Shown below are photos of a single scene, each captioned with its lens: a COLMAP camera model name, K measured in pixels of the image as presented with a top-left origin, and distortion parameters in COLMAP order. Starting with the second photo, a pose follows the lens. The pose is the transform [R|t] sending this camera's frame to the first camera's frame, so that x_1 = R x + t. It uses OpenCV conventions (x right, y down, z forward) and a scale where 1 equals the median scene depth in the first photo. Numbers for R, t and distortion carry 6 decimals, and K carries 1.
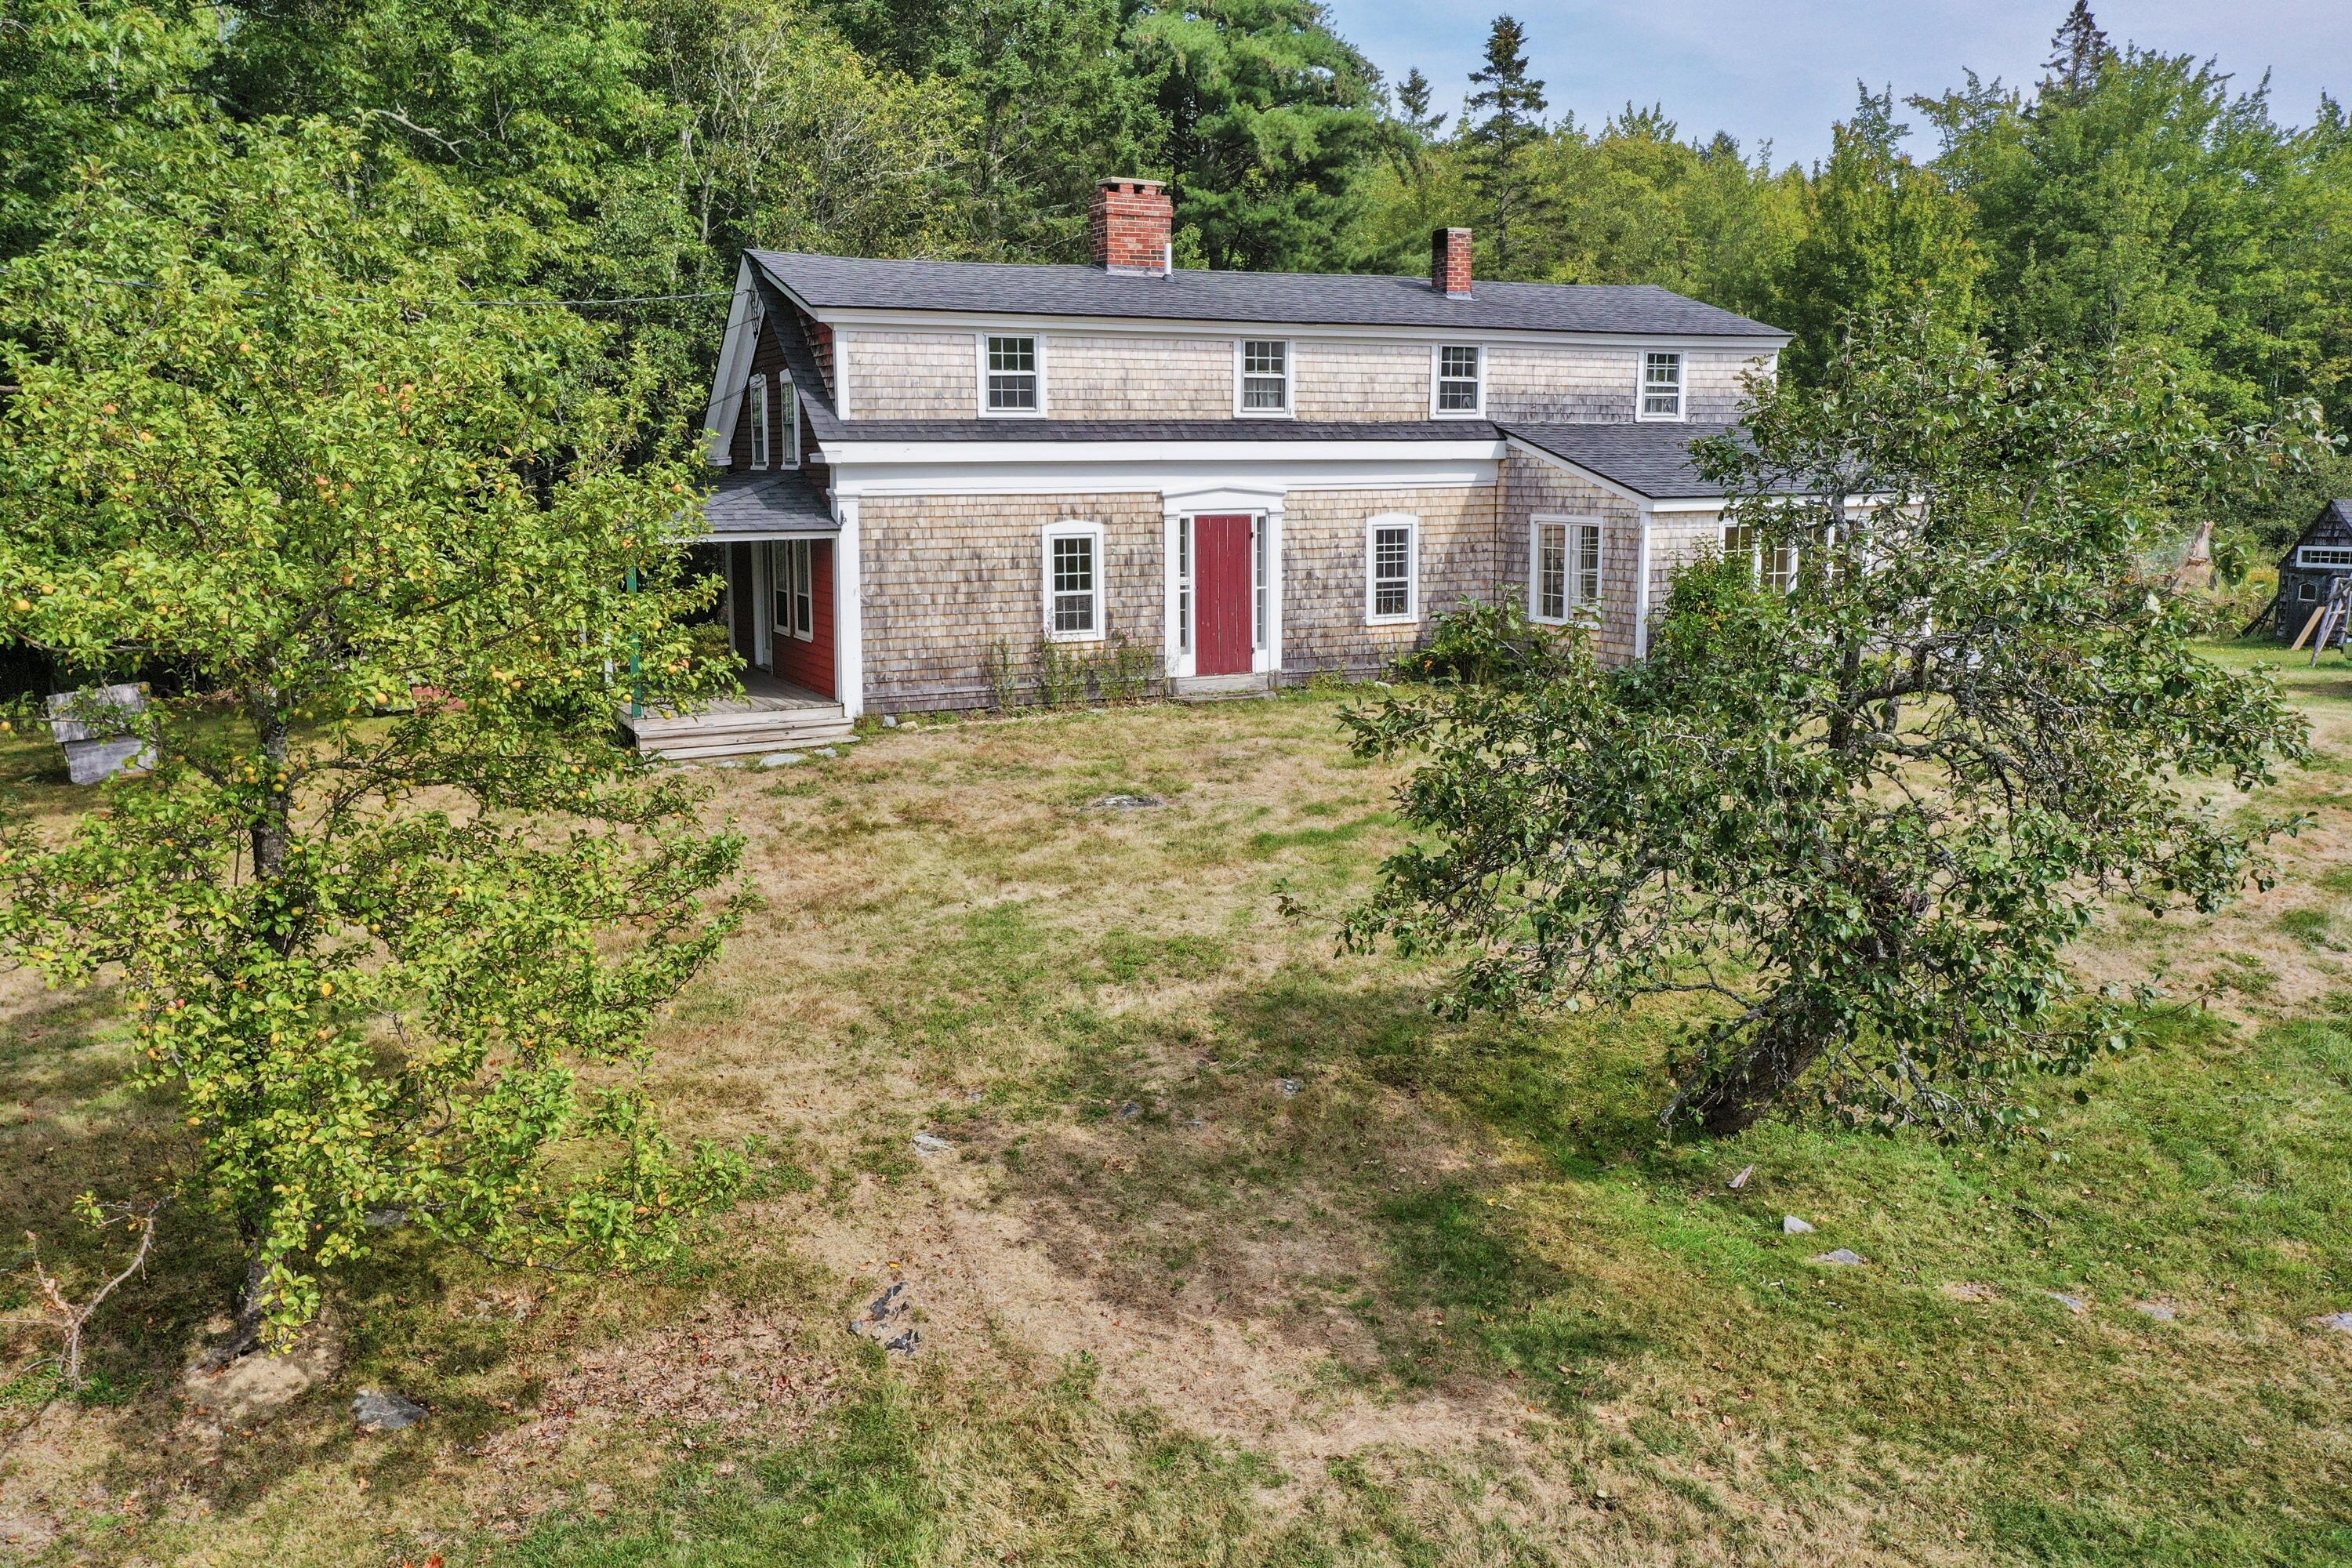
lens RADIAL K [[1856.1, 0, 1183.1], [0, 1856.1, 777.8], [0, 0, 1]] dist [-0.008257, -0.002838]
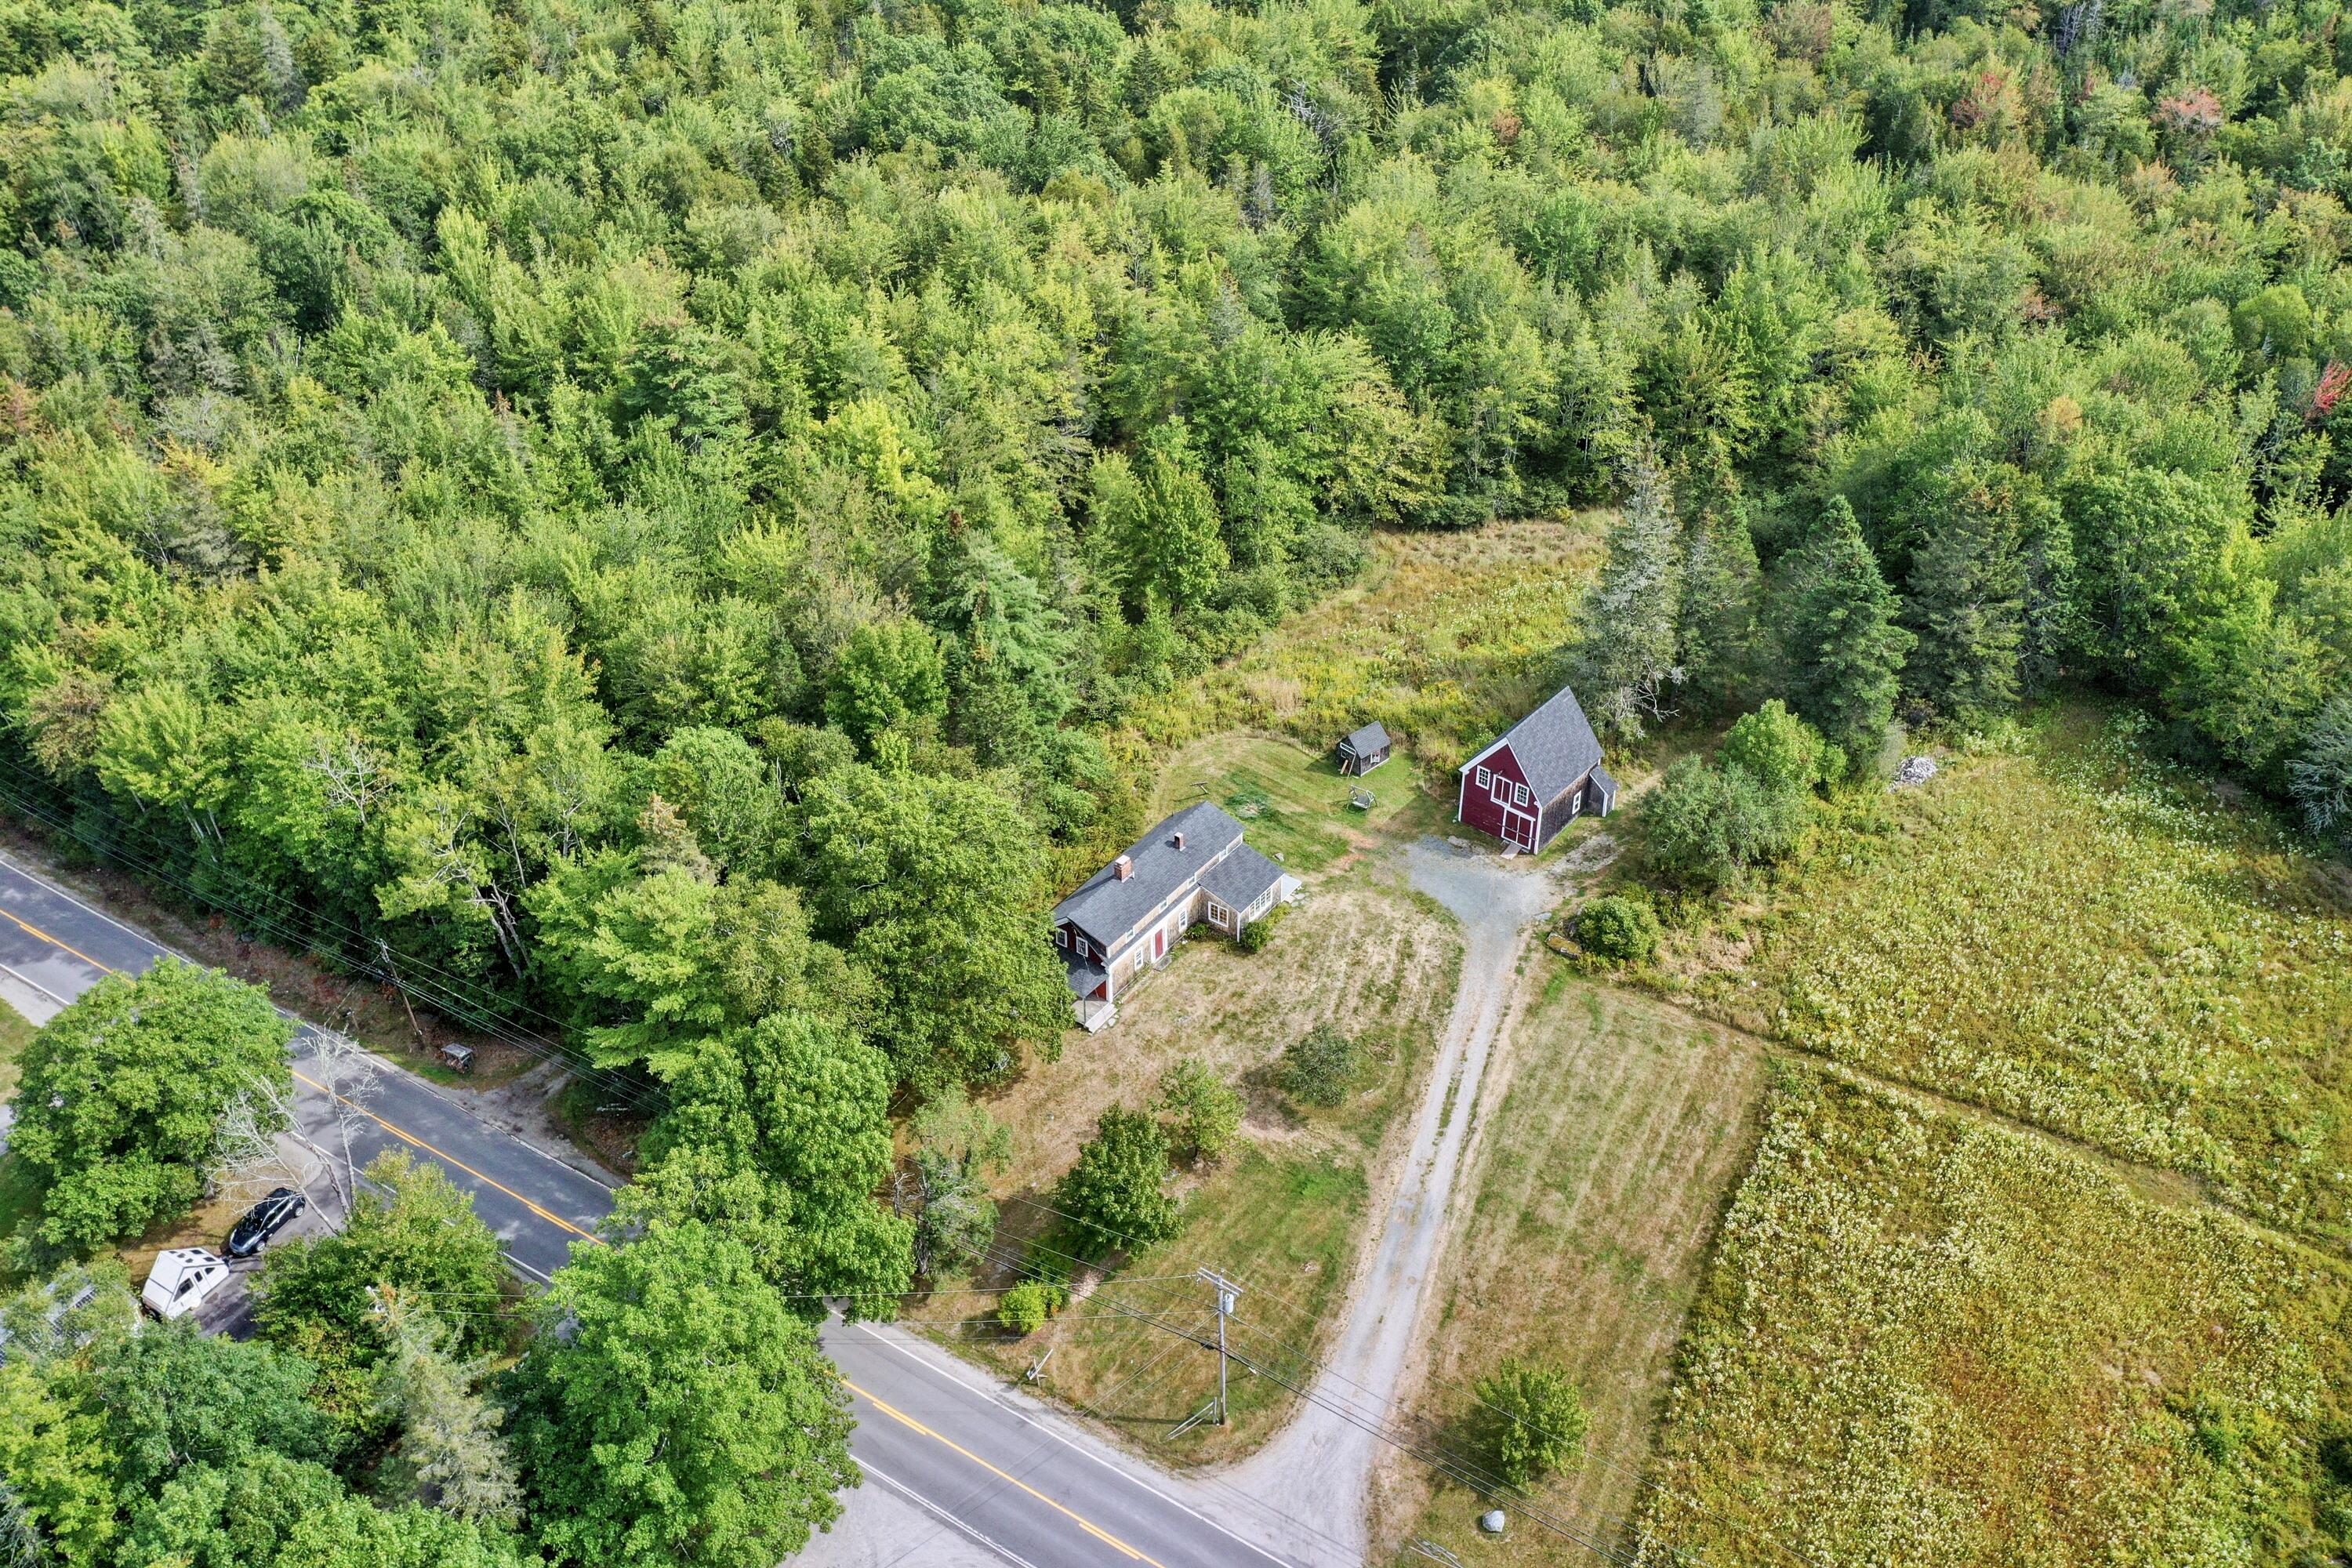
lens RADIAL K [[1856.1, 0, 1183.1], [0, 1856.1, 777.8], [0, 0, 1]] dist [-0.008257, -0.002838]
pose [[0.879962, -0.268100, 0.392160, -1.722734], [0.081202, 0.898263, 0.431891, -2.601809], [-0.468053, -0.348204, 0.812207, -2.836579]]
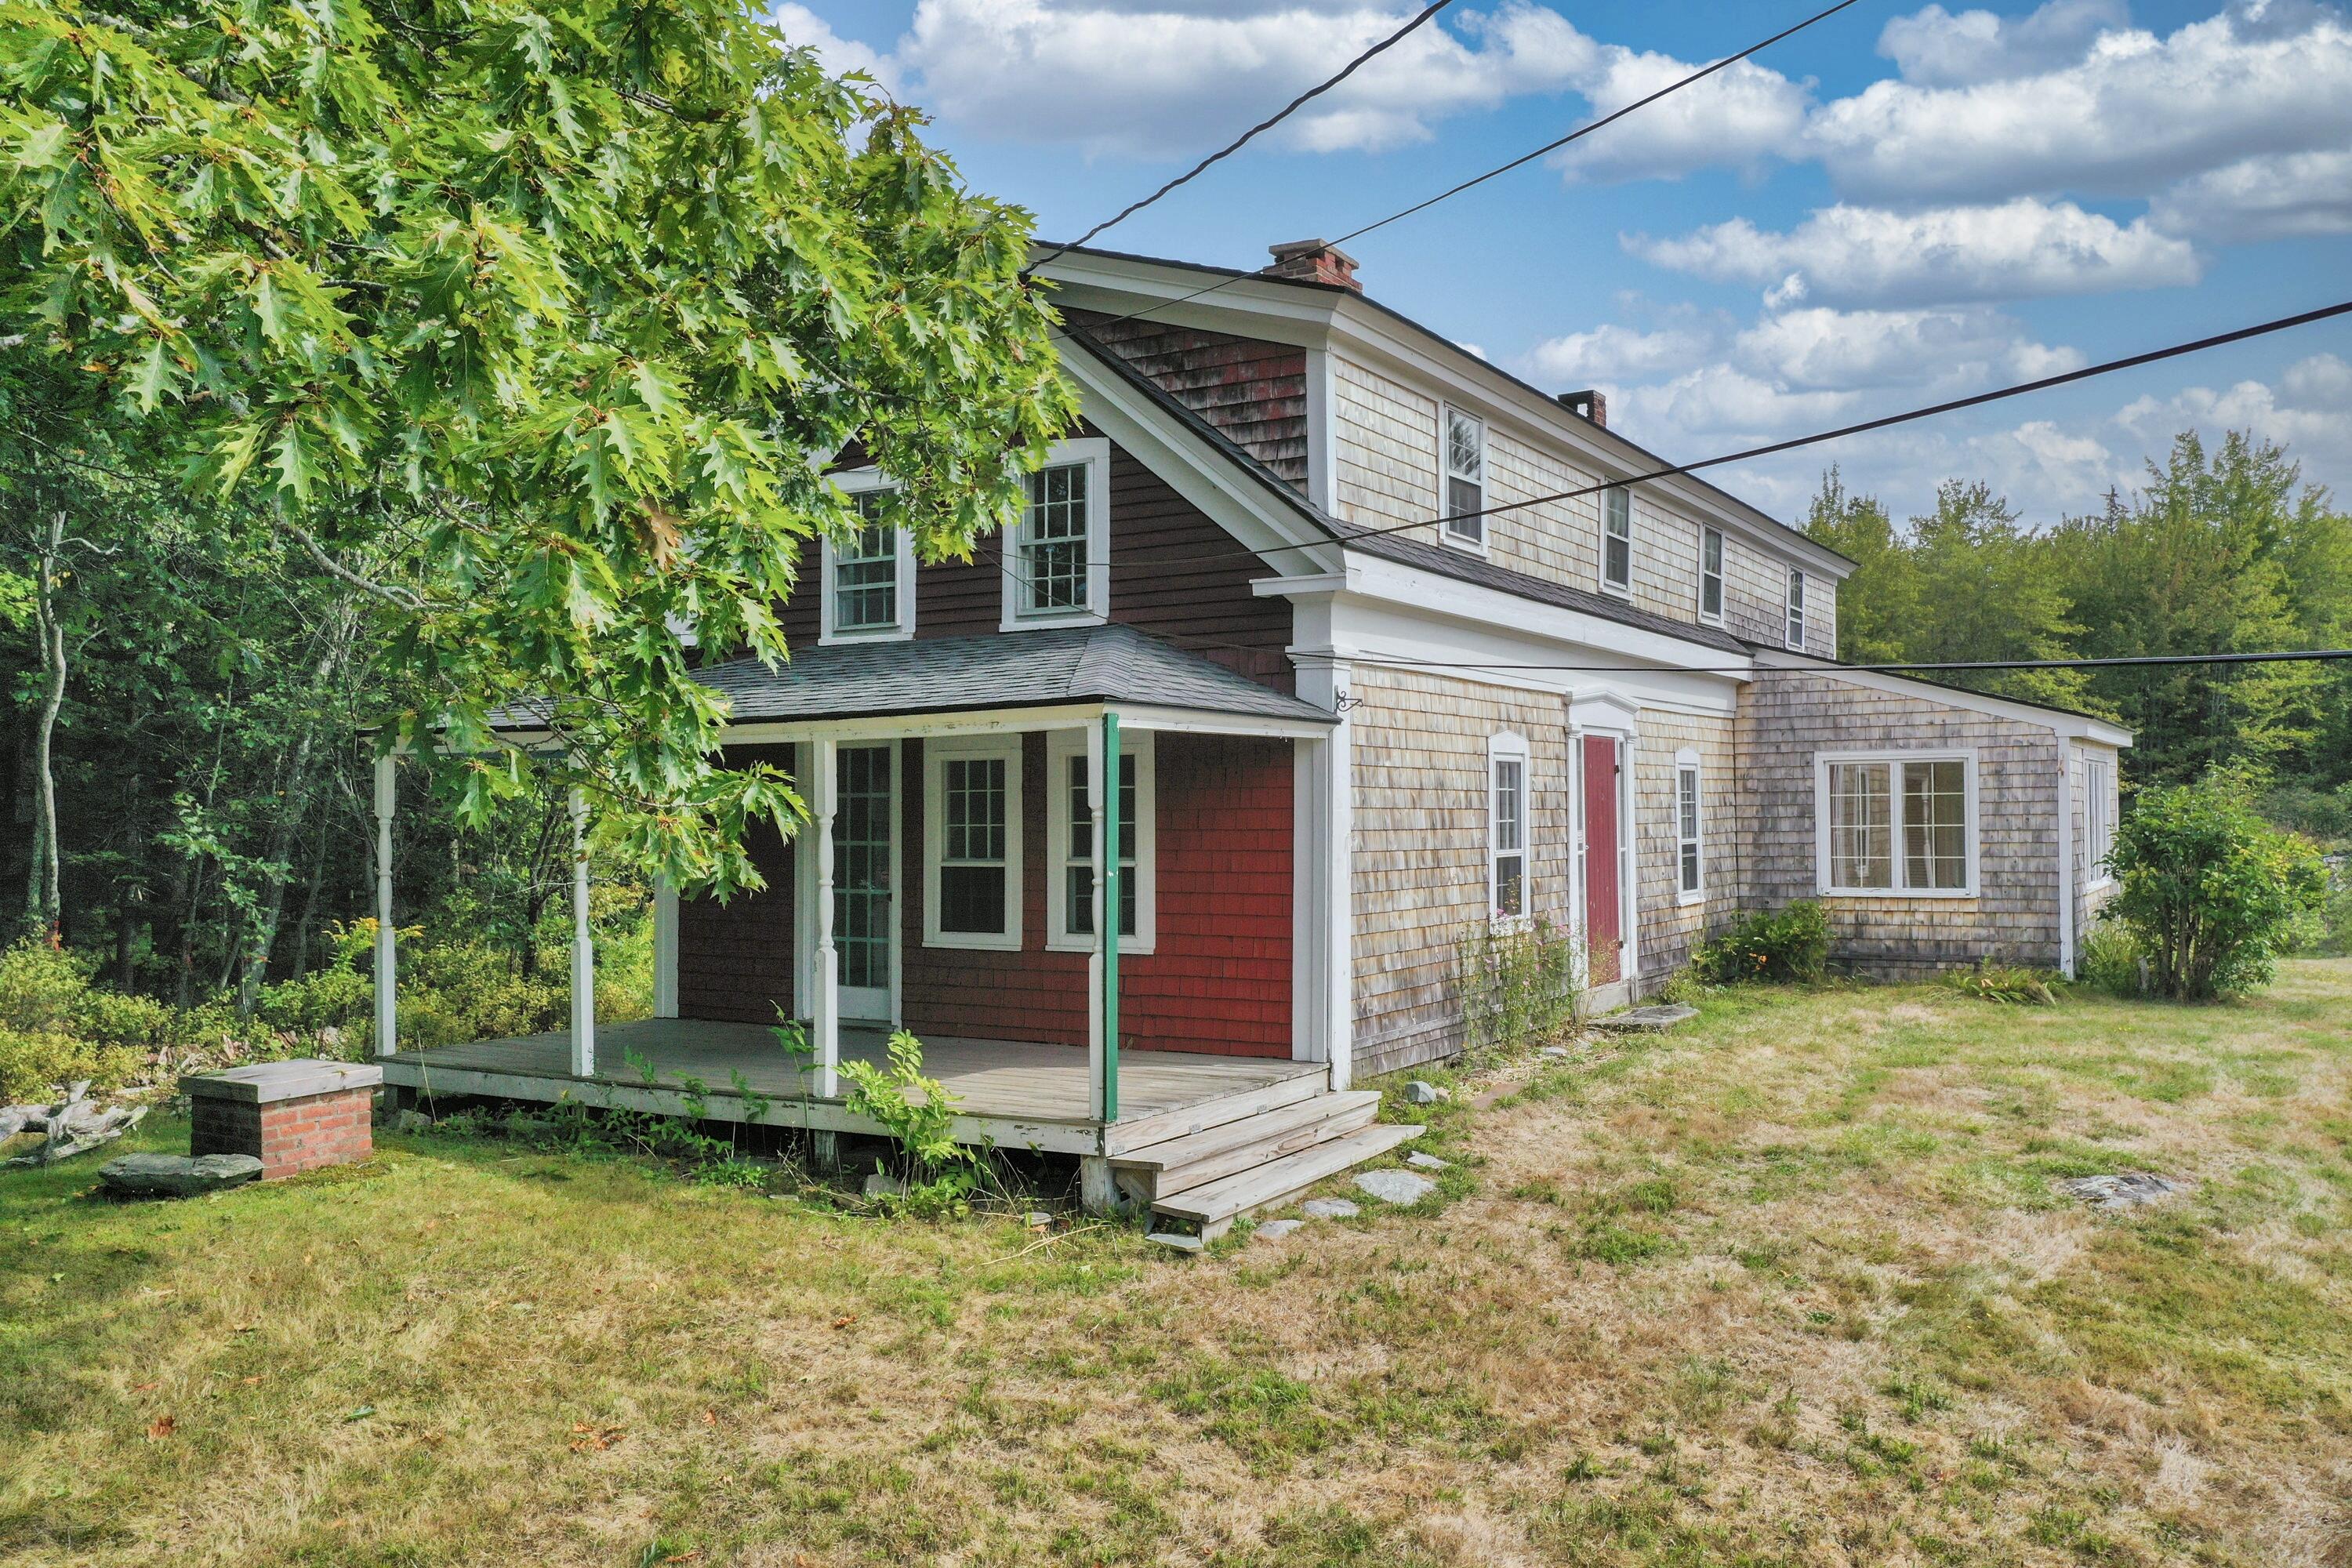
lens RADIAL K [[1856.1, 0, 1183.1], [0, 1856.1, 777.8], [0, 0, 1]] dist [-0.008257, -0.002838]
pose [[0.839343, 0.010990, 0.543491, -0.462992], [0.089912, 0.983218, -0.158739, -0.037161], [-0.536115, 0.182103, 0.824269, 0.550261]]
